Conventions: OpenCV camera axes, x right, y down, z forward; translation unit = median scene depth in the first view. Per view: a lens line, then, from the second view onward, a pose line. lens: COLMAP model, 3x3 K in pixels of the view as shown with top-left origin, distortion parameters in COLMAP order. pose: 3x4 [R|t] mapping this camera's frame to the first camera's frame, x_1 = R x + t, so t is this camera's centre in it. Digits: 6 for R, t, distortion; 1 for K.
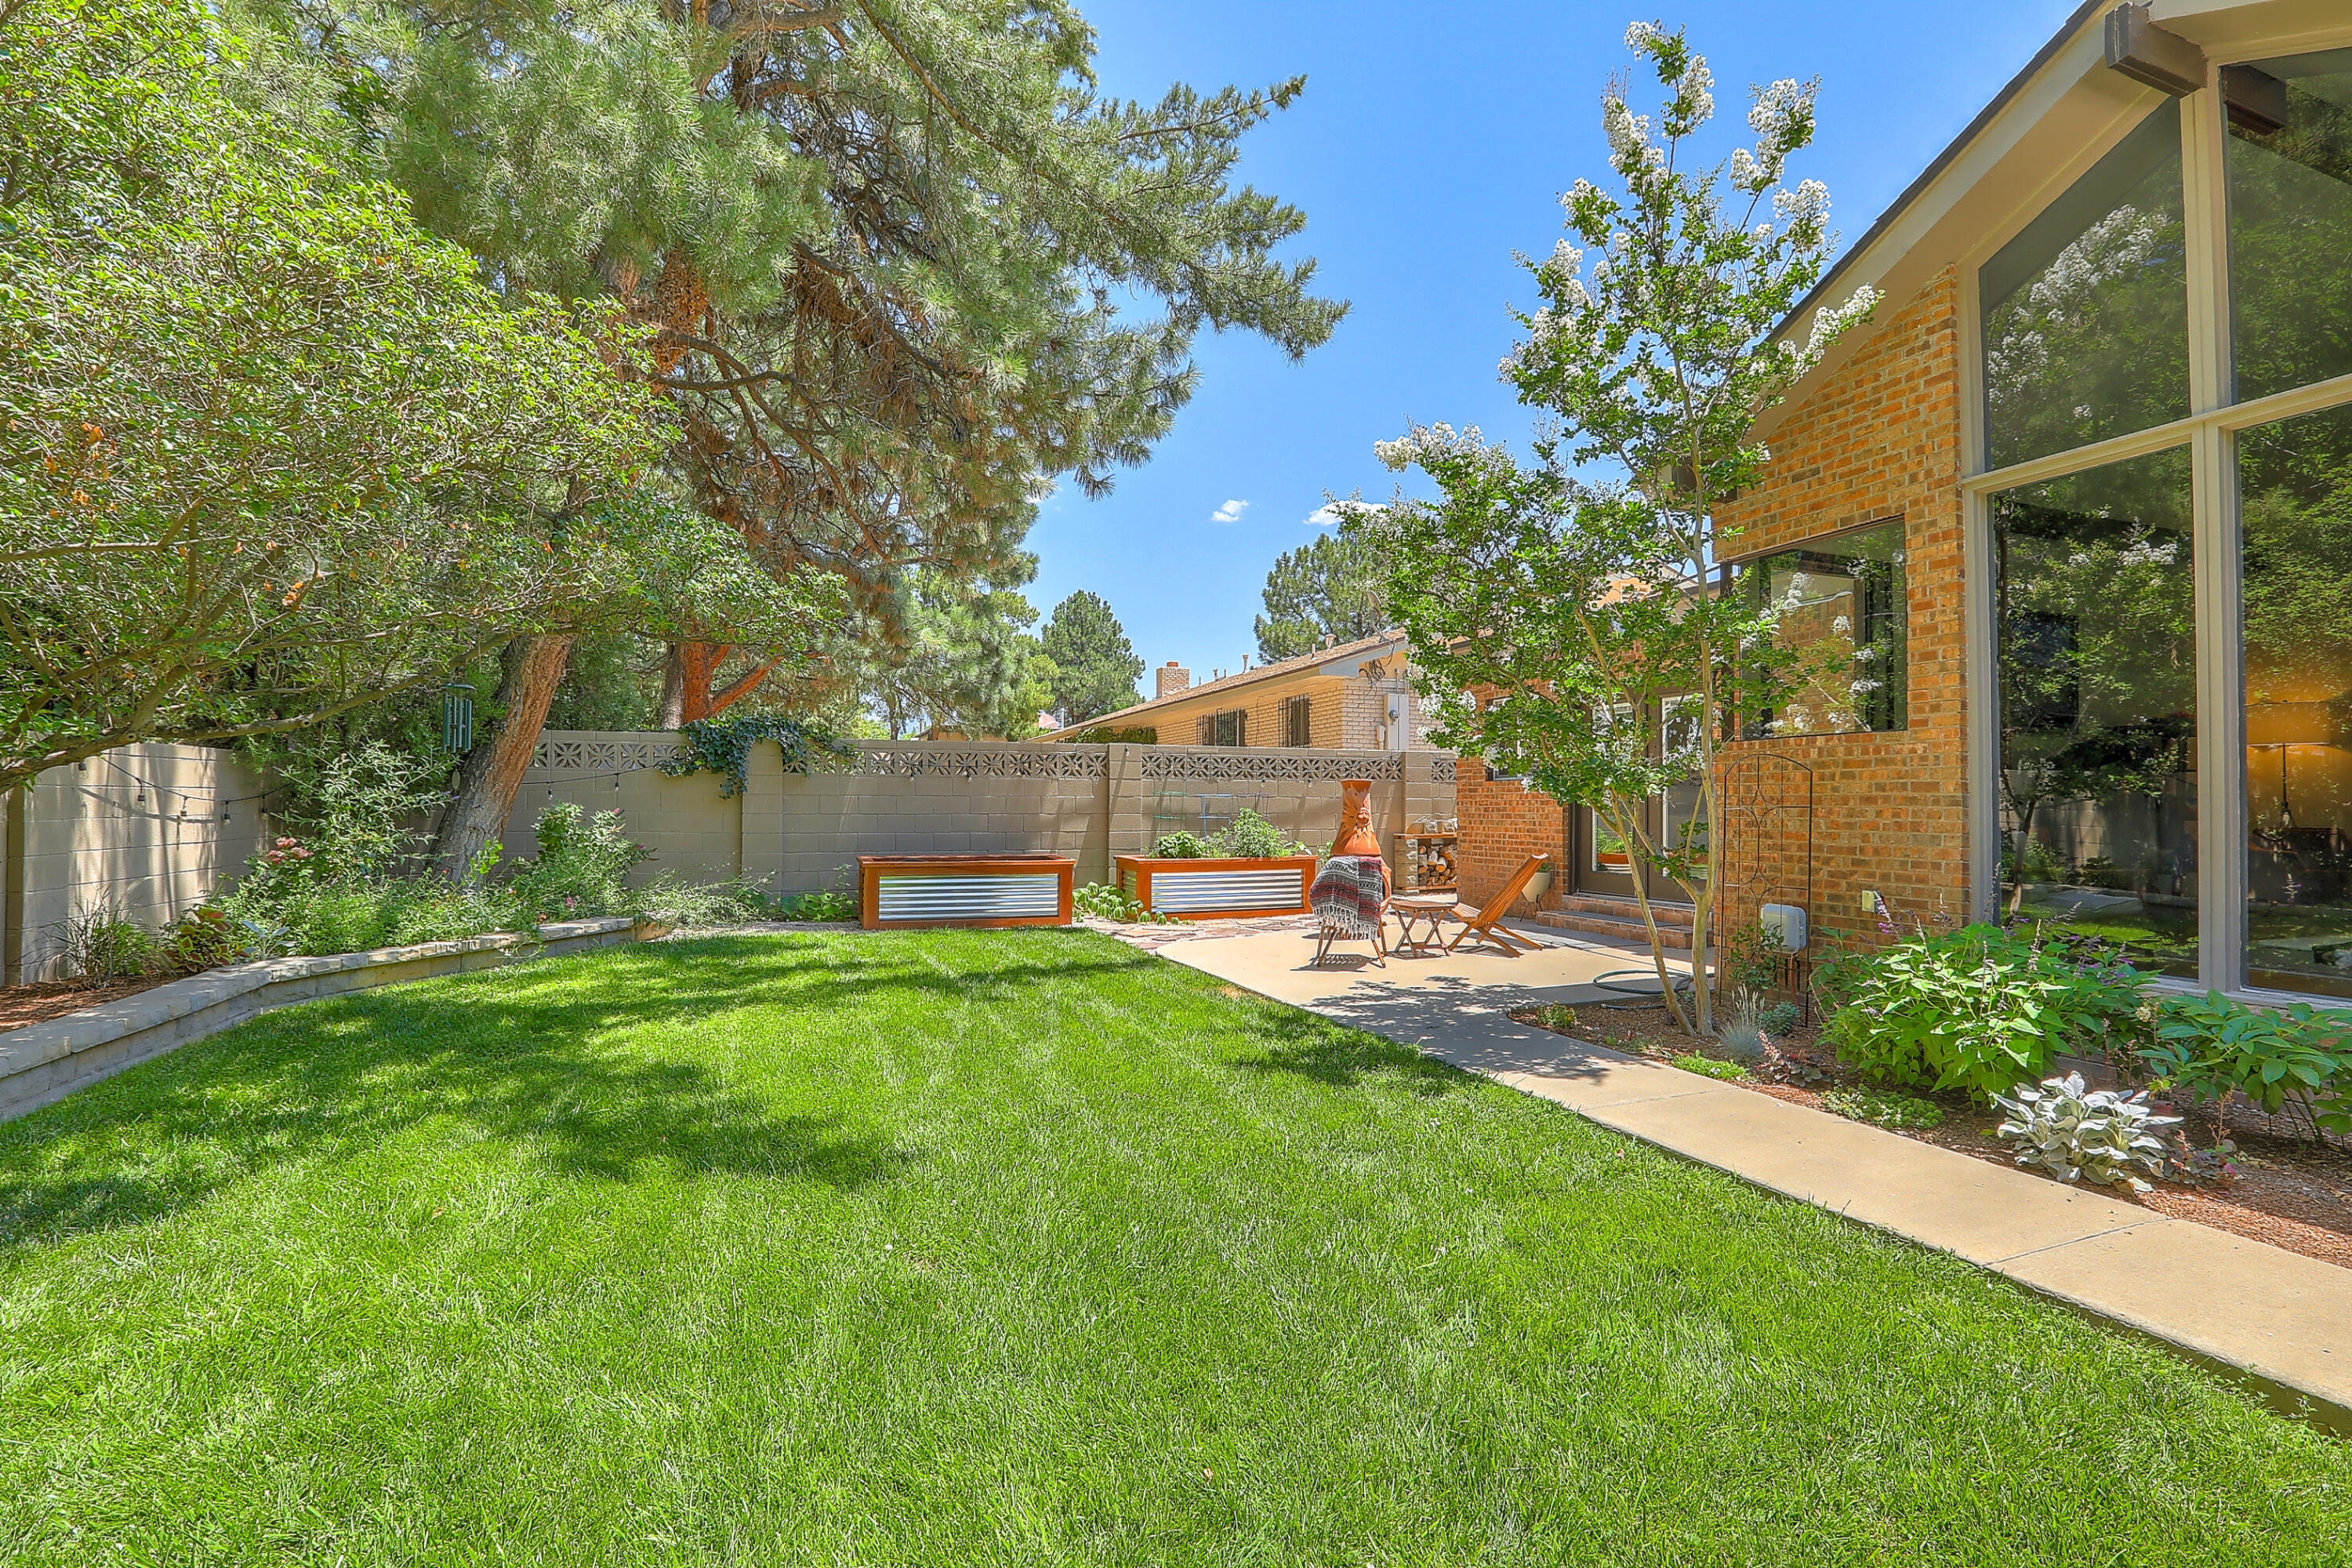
lens RADIAL K [[1069.6, 0, 1181.9], [0, 1069.6, 789.4], [0, 0, 1]] dist [-0.059305, 0.024180]
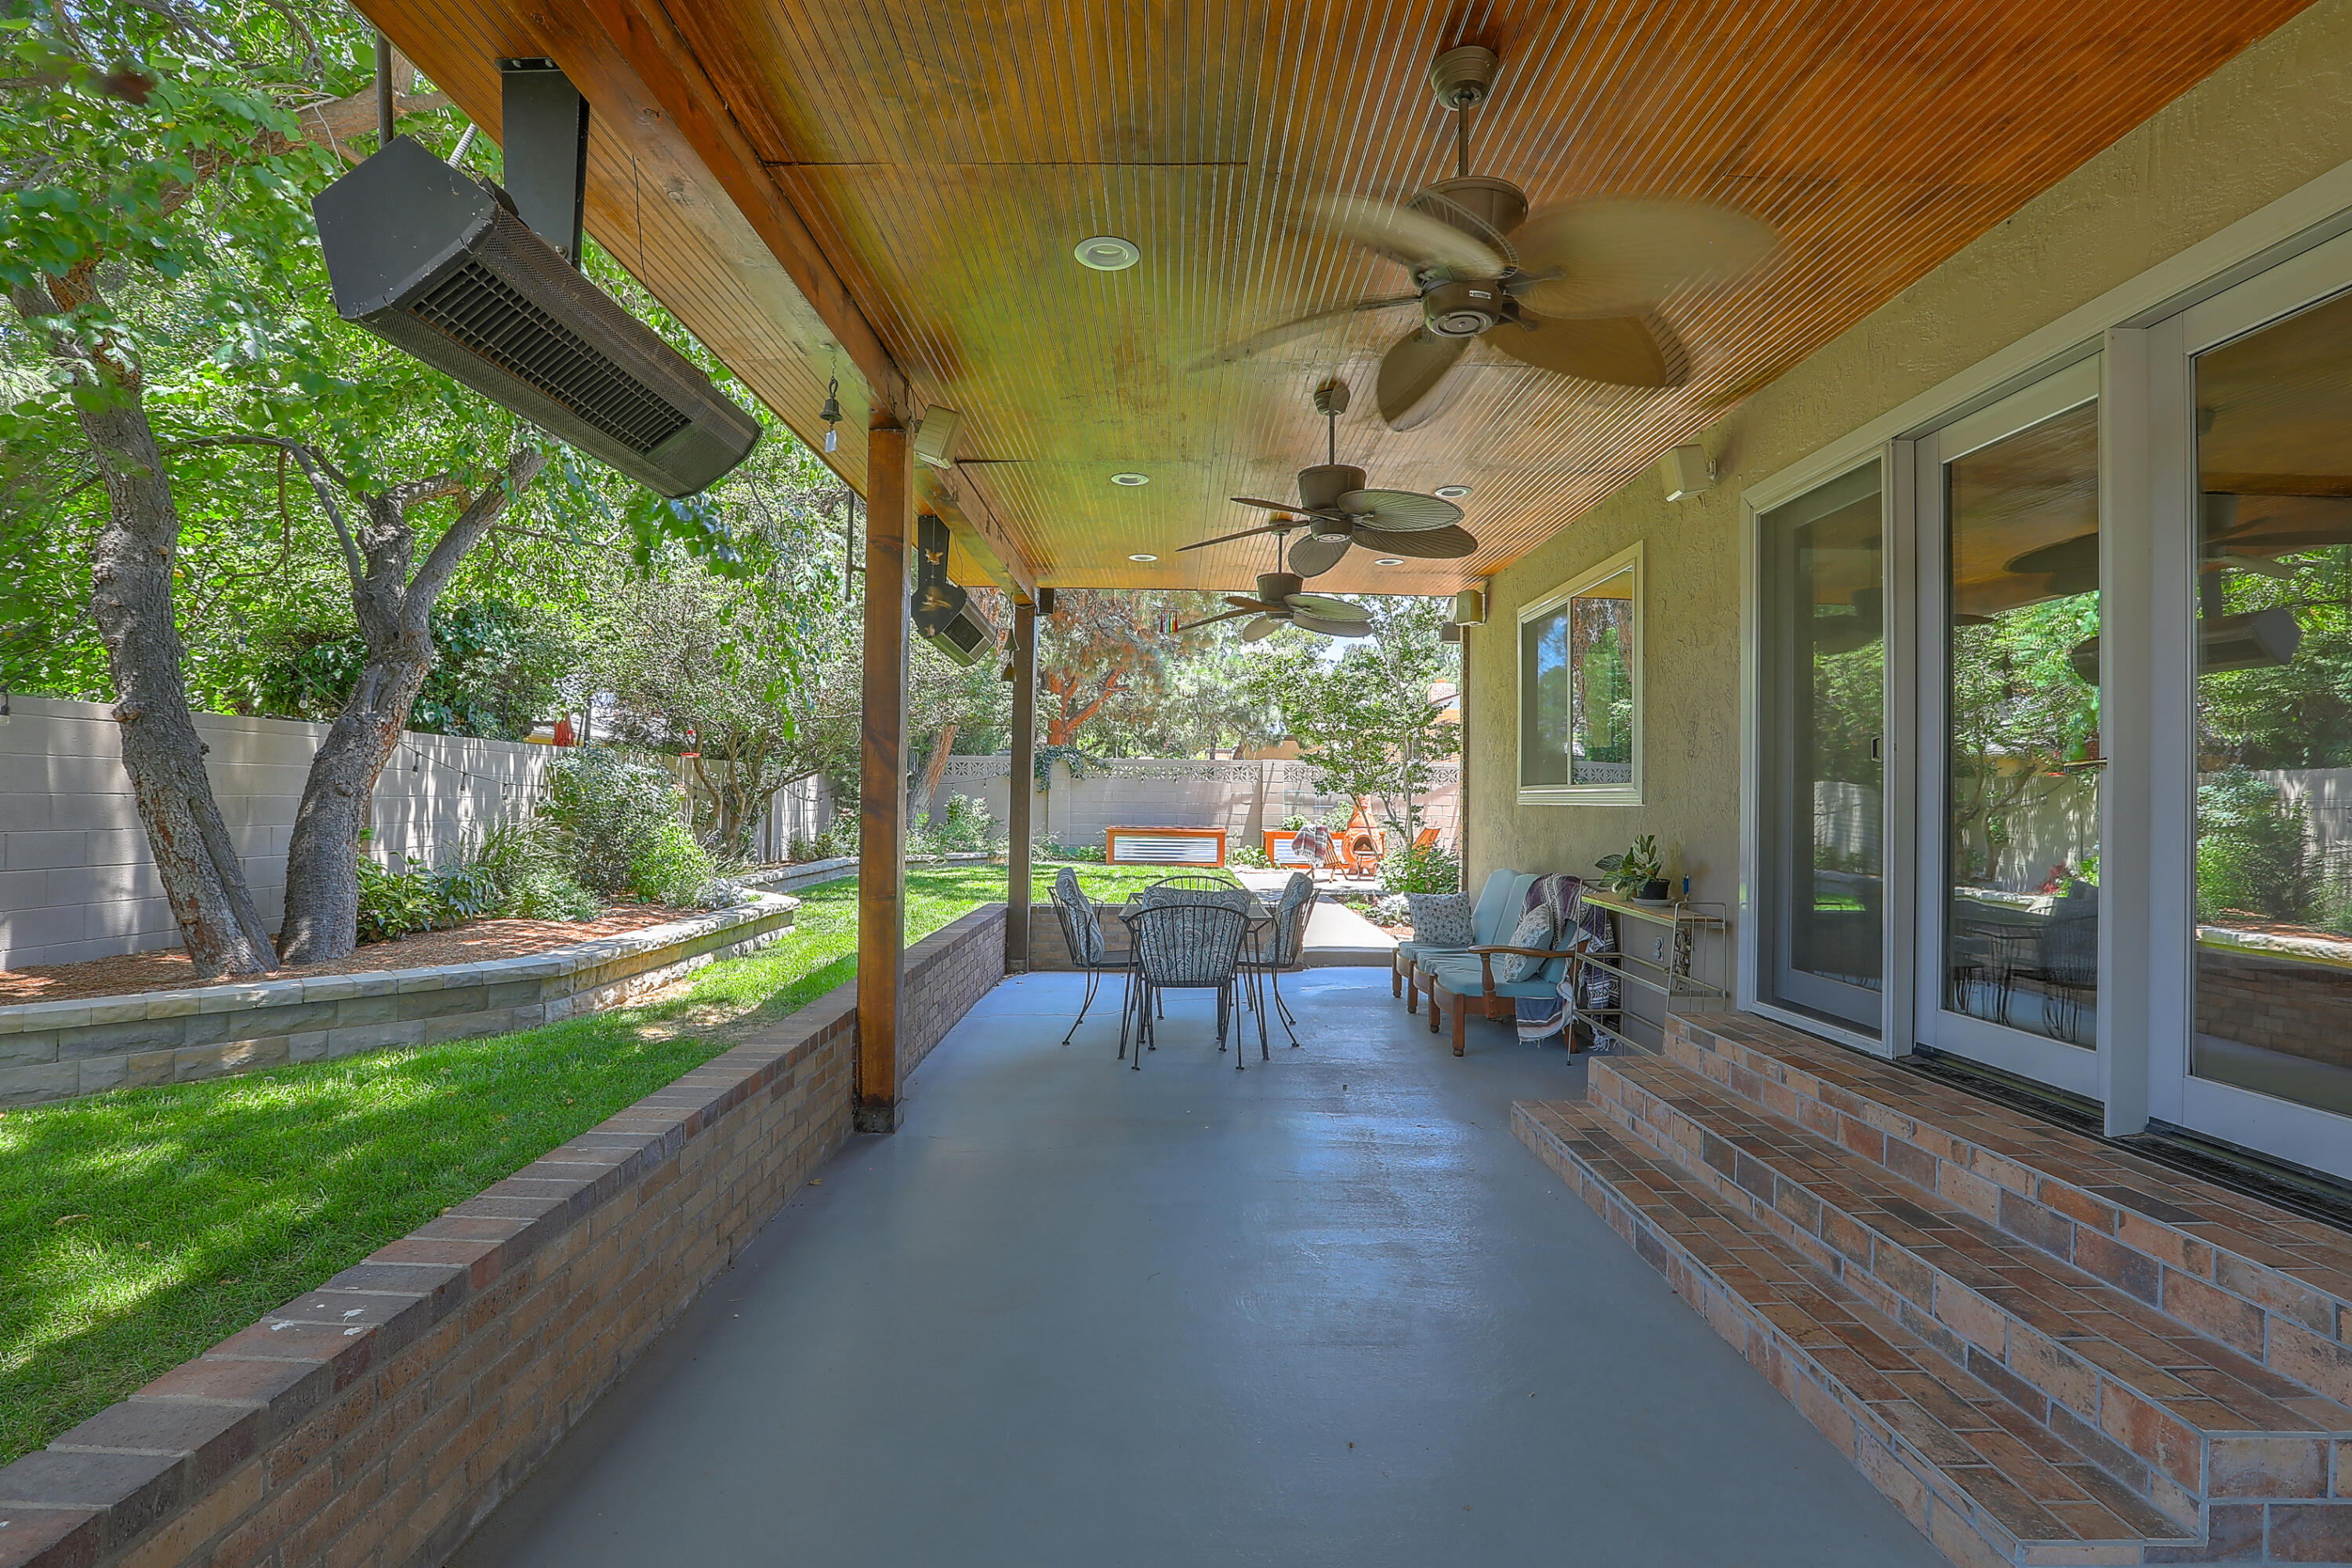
lens RADIAL K [[1065.1, 0, 1183.0], [0, 1065.1, 787.4], [0, 0, 1]] dist [-0.057108, 0.023510]
pose [[0.940152, 0.003660, -0.340736, 0.468926], [-0.003722, 0.999993, 0.000472, -0.002521], [0.340736, 0.000825, 0.940159, -0.707509]]
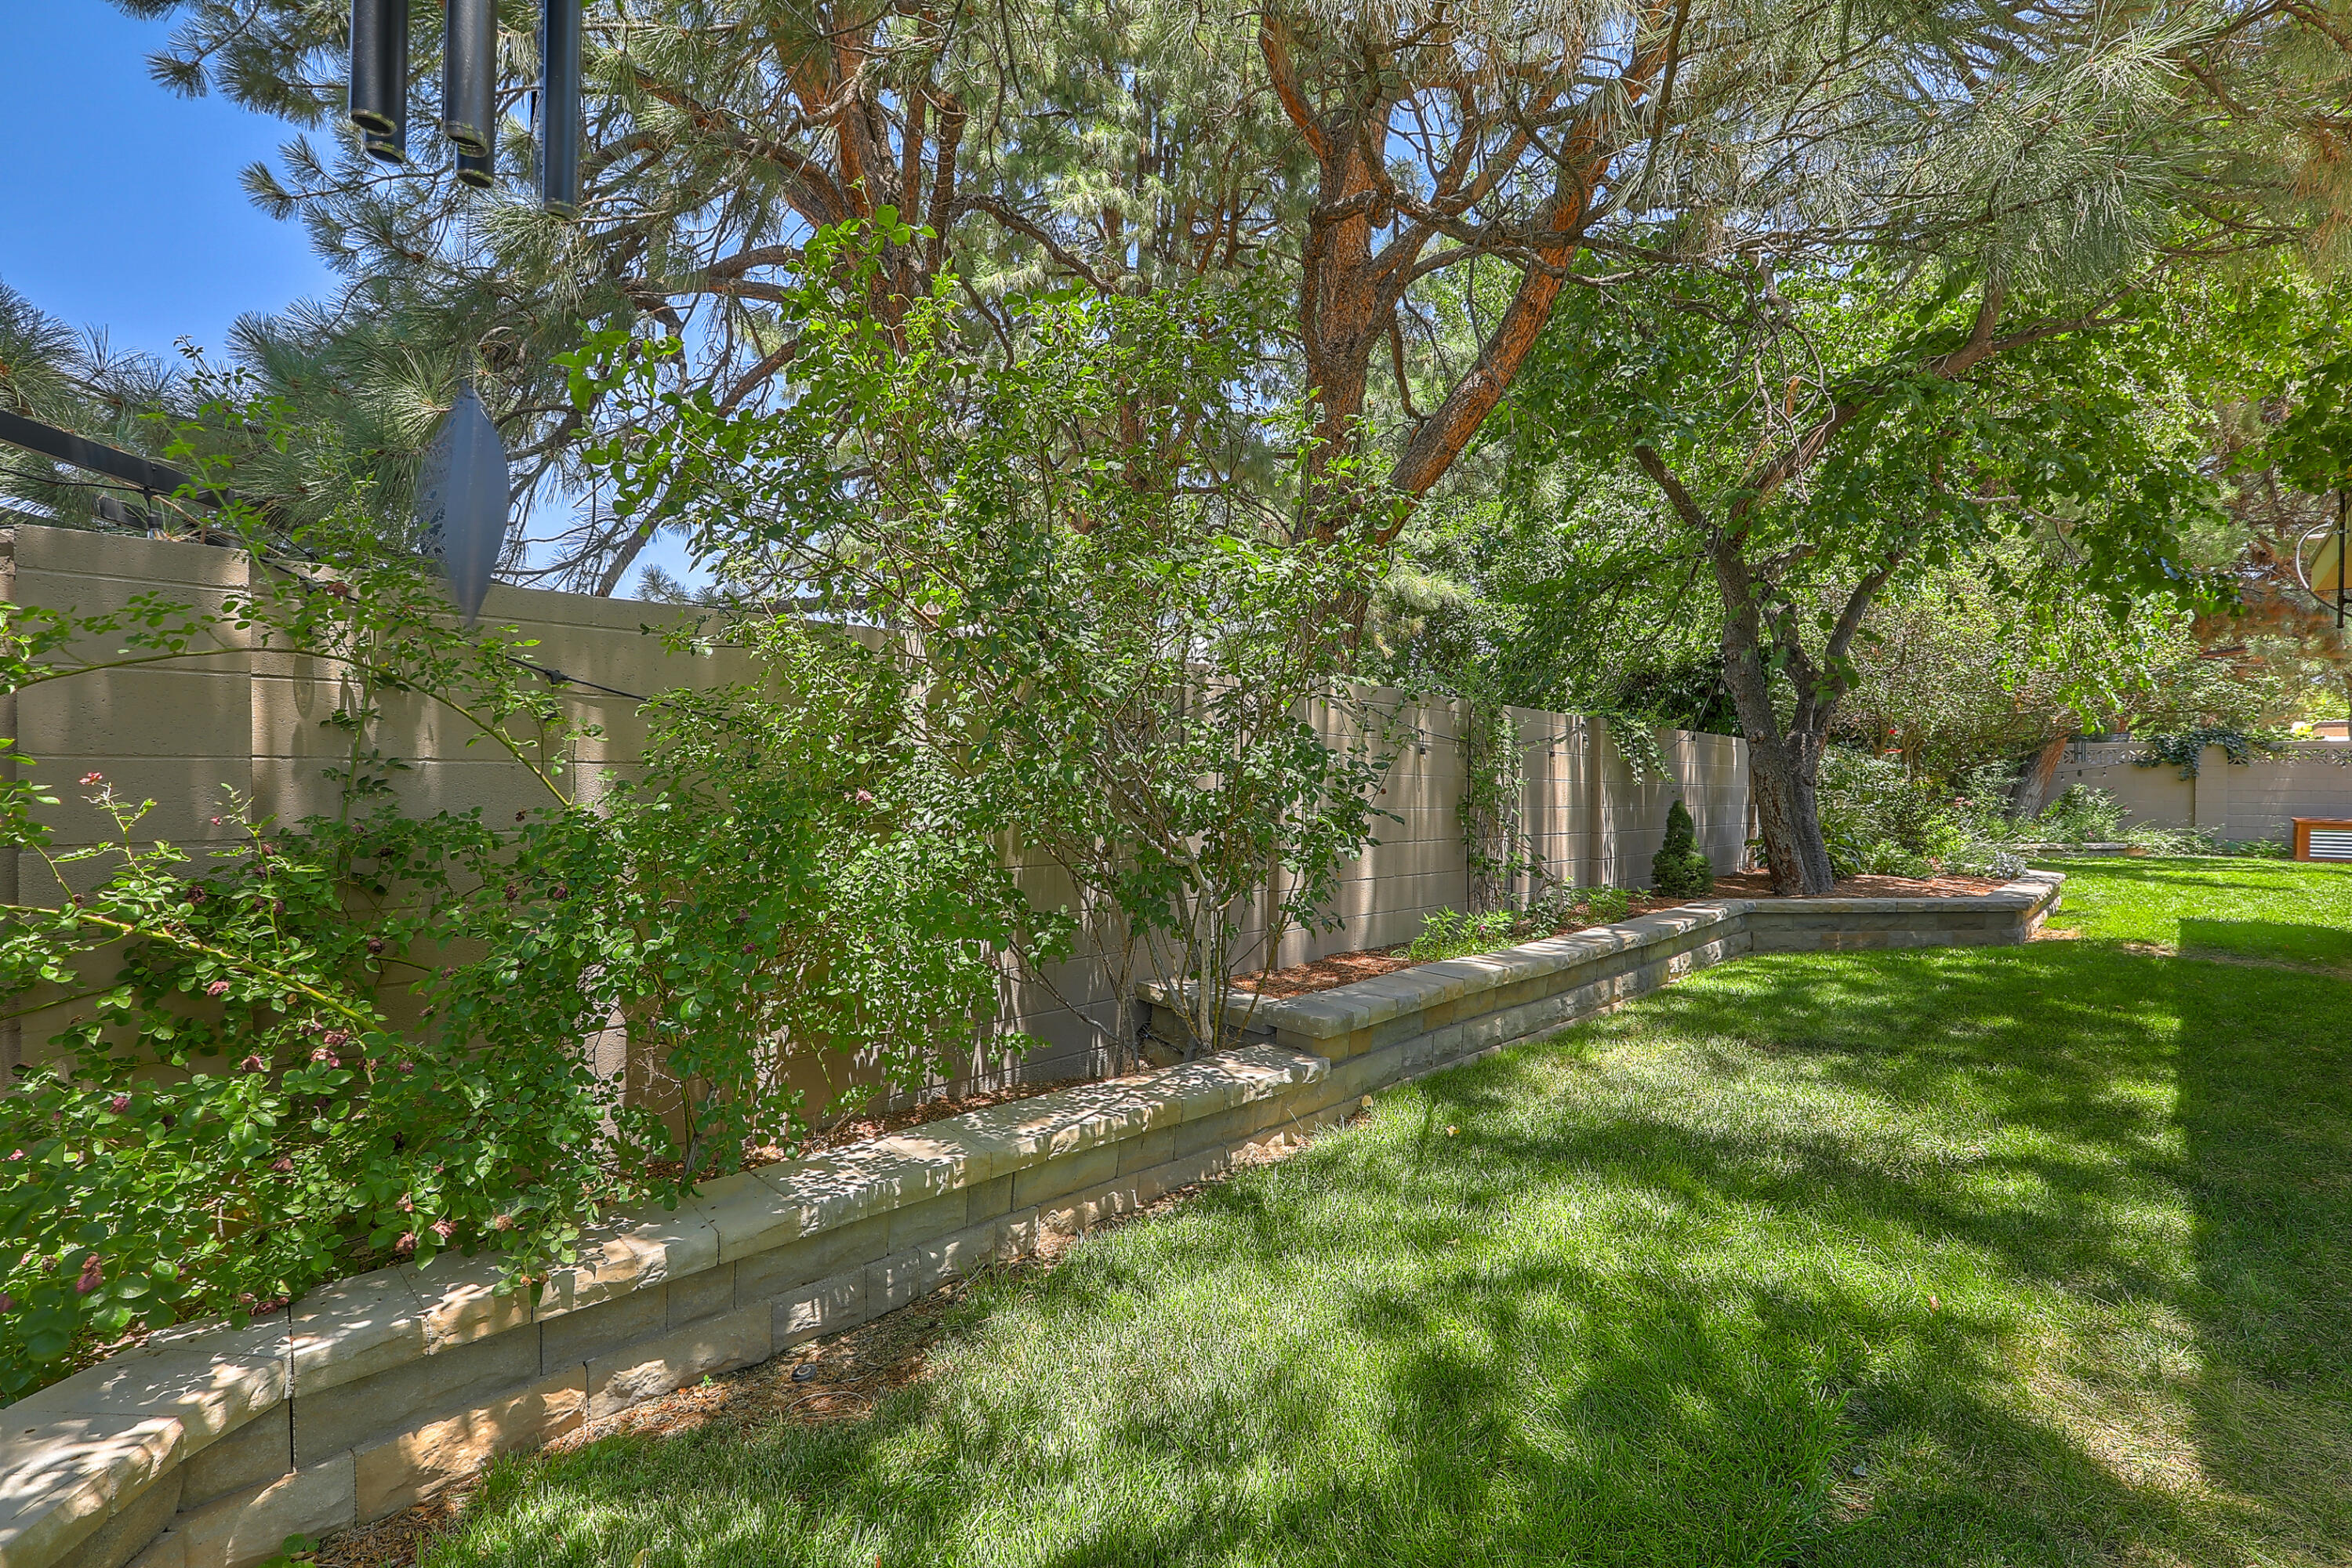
lens RADIAL K [[1059.4, 0, 1178.7], [0, 1059.4, 790.6], [0, 0, 1]] dist [-0.050389, 0.018181]
pose [[0.426946, 0.007384, -0.904247, 0.395434], [0.006837, 0.999912, 0.011393, -0.006238], [0.904251, -0.011046, 0.426858, -1.248338]]
